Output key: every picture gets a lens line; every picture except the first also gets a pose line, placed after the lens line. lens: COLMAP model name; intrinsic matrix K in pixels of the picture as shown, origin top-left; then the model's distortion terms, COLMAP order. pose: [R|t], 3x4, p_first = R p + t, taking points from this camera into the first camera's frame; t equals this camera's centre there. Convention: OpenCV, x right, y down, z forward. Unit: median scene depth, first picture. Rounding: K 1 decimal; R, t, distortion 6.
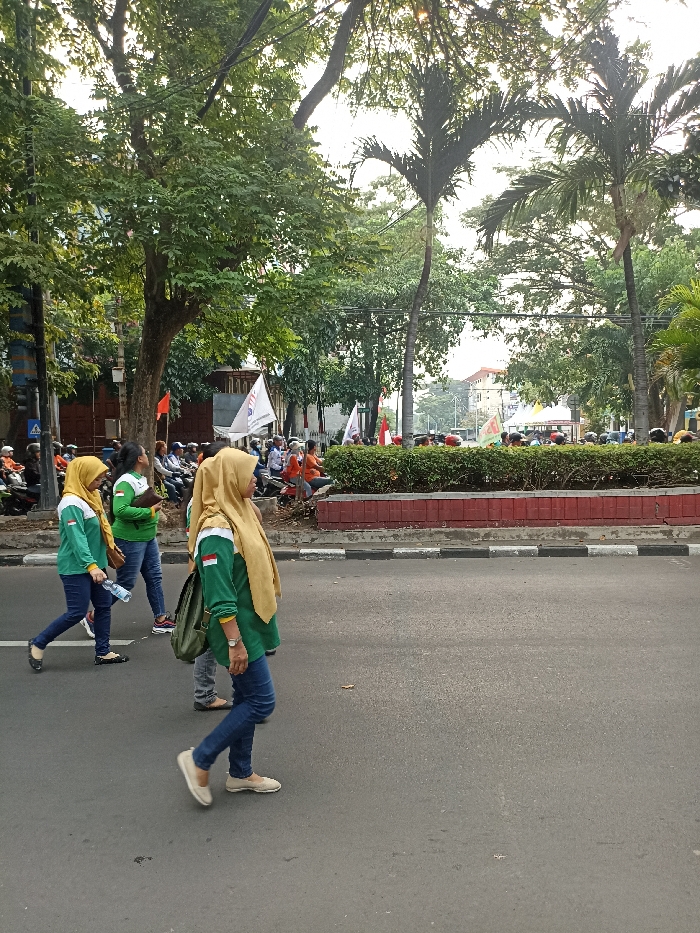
lens RADIAL K [[663.9, 0, 350.0], [0, 663.9, 466.5], [0, 0, 1]] dist [-0.000814, -0.001166]
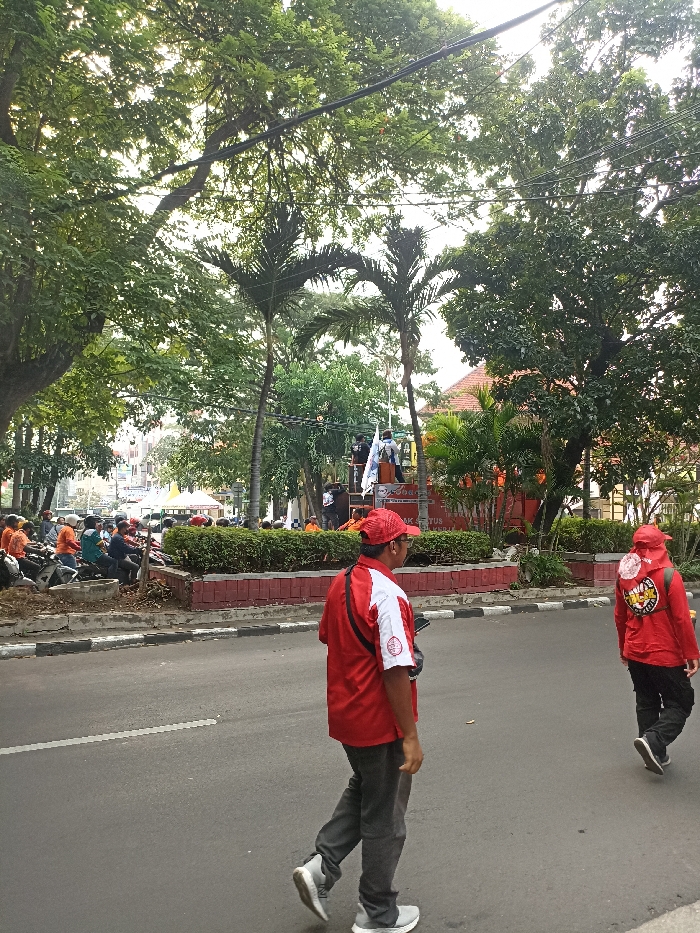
lens RADIAL K [[663.9, 0, 350.0], [0, 663.9, 466.5], [0, 0, 1]] dist [-0.000814, -0.001166]
pose [[0.840206, 0.070523, 0.537662, -0.408177], [-0.001466, 0.991799, -0.127800, 0.006671], [-0.542265, 0.106590, 0.833419, 0.003571]]
